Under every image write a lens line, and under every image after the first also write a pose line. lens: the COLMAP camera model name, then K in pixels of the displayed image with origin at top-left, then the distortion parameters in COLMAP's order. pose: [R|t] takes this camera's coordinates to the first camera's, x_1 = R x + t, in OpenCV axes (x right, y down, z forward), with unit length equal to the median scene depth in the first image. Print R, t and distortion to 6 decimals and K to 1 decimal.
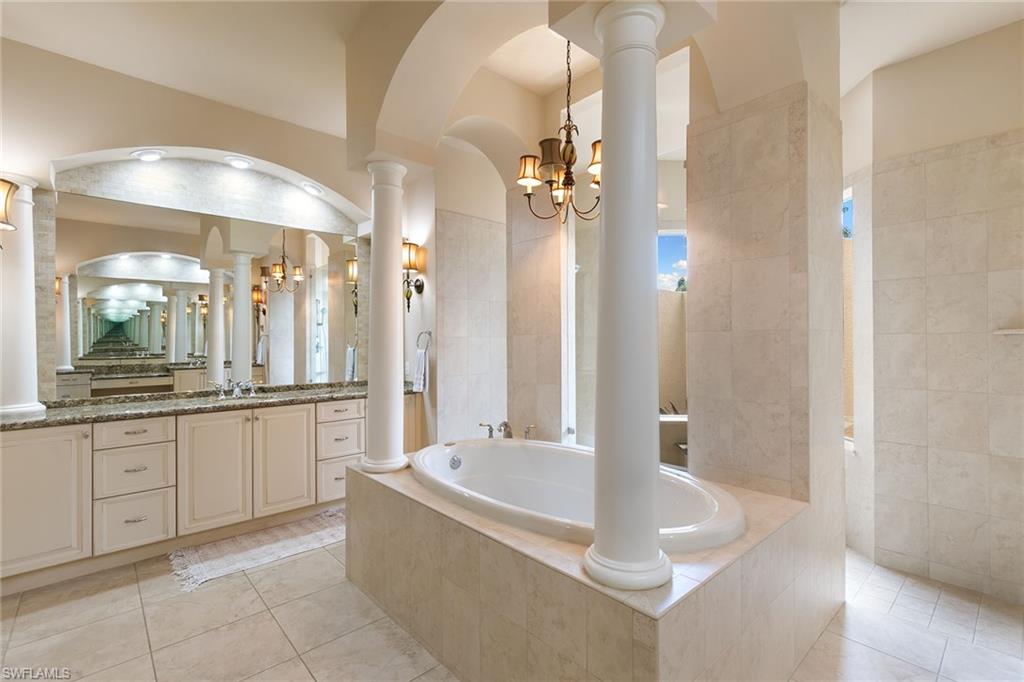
lens RADIAL K [[458.2, 0, 514.3], [0, 458.2, 342.6], [0, 0, 1]] dist [0.010675, -0.001031]
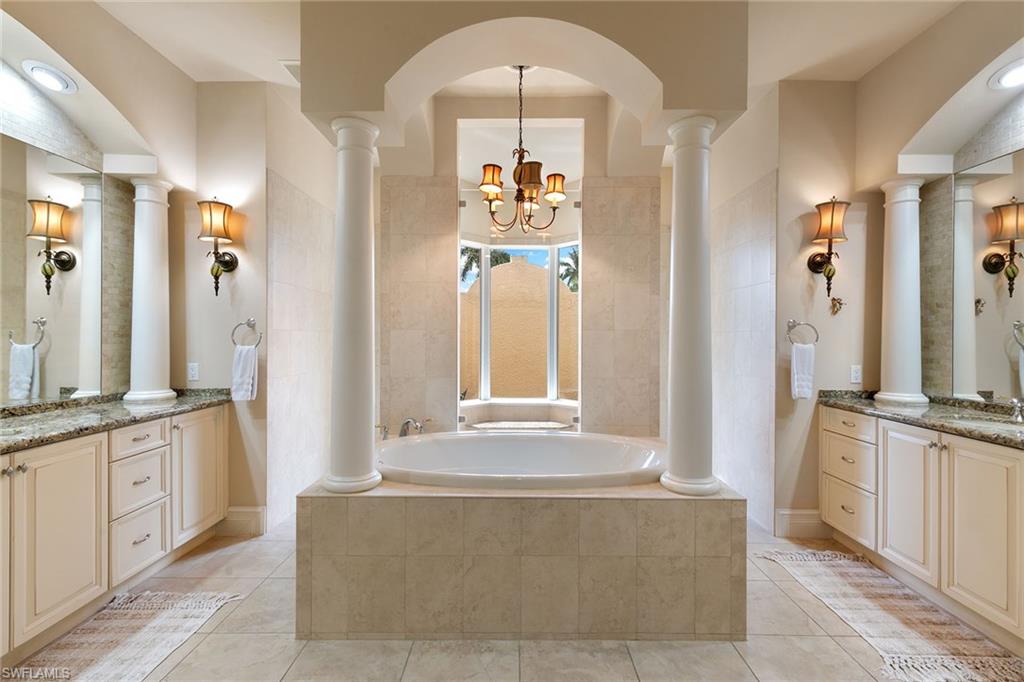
lens RADIAL K [[458.2, 0, 512.6], [0, 458.2, 338.5], [0, 0, 1]] dist [0.010675, -0.001031]
pose [[0.681871, 0.003197, 0.731465, -0.579620], [-0.004527, 0.999990, -0.000151, 0.002505], [-0.731458, -0.003208, 0.681879, 0.178711]]
